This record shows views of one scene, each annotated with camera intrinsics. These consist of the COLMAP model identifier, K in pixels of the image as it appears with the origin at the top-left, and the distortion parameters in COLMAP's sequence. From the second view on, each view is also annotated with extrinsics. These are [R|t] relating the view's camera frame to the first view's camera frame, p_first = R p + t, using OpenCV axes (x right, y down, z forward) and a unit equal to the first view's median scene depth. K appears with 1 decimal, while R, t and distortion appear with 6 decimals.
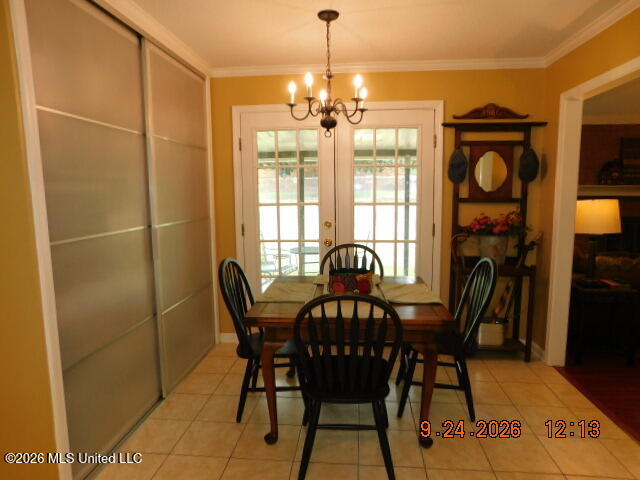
lens RADIAL K [[421.9, 0, 322.1], [0, 421.9, 243.1], [0, 0, 1]] dist [-0.031364, 0.002261]
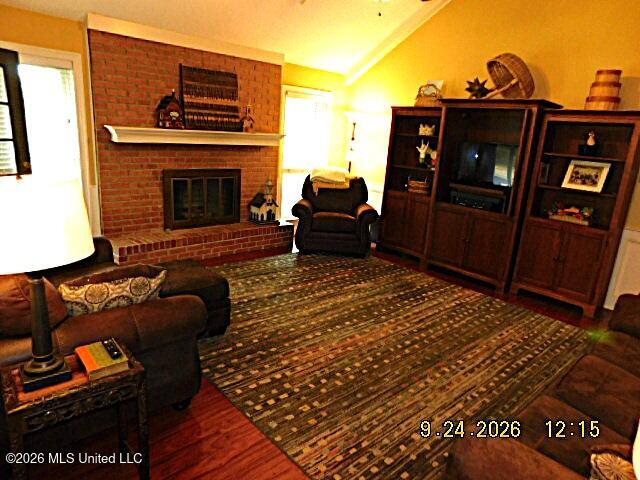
lens RADIAL K [[421.9, 0, 322.1], [0, 421.9, 243.1], [0, 0, 1]] dist [-0.031364, 0.002261]
pose [[0.669904, -0.144220, 0.728306, 0.303065], [0.032731, 0.985735, 0.165090, -0.053683], [-0.741726, -0.086756, 0.665068, 0.285083]]
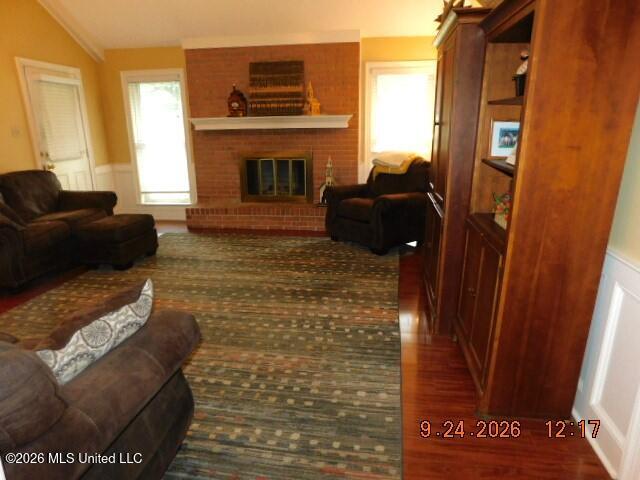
lens RADIAL K [[421.9, 0, 322.1], [0, 421.9, 243.1], [0, 0, 1]] dist [-0.031364, 0.002261]
pose [[0.998684, 0.007059, -0.050791, 0.940607], [0.000686, 0.988553, 0.150876, -0.006749], [0.051275, -0.150712, 0.987247, 0.067747]]
